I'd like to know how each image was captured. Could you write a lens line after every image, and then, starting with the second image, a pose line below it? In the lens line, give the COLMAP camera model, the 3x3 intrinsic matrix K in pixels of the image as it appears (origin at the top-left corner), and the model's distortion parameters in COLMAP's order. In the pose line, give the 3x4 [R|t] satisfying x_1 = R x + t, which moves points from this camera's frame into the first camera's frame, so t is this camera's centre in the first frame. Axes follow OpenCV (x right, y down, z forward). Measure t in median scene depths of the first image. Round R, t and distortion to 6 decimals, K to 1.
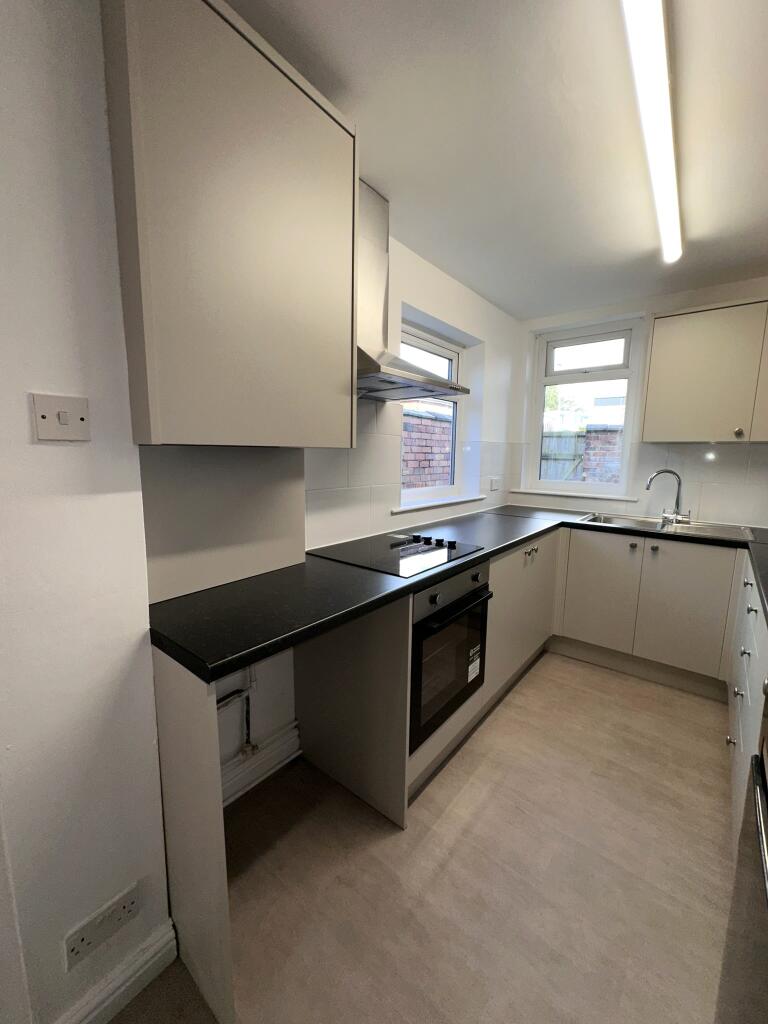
lens RADIAL K [[409.4, 0, 385.9], [0, 409.4, 520.0], [0, 0, 1]] dist [-0.004646, 0.000642]
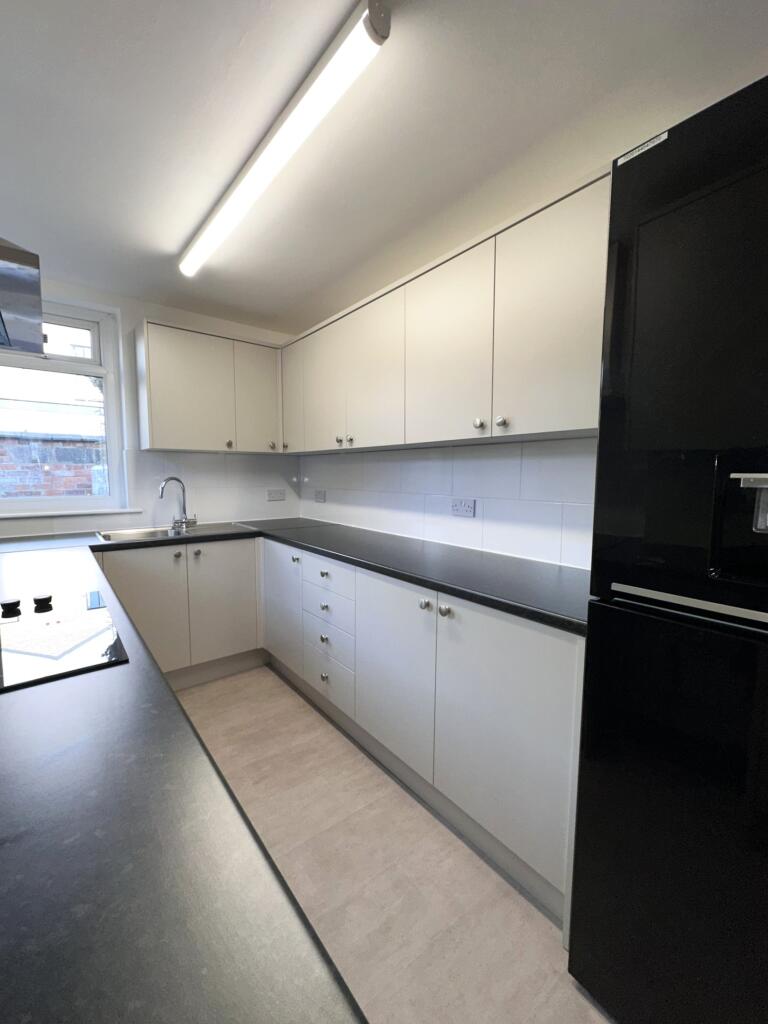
lens RADIAL K [[409.4, 0, 394.4], [0, 409.4, 518.1], [0, 0, 1]] dist [-0.004646, 0.000642]
pose [[0.194119, -0.098206, 0.976050, -0.234872], [0.144671, 0.986963, 0.070531, -0.017253], [-0.970252, 0.127515, 0.205796, 0.298075]]
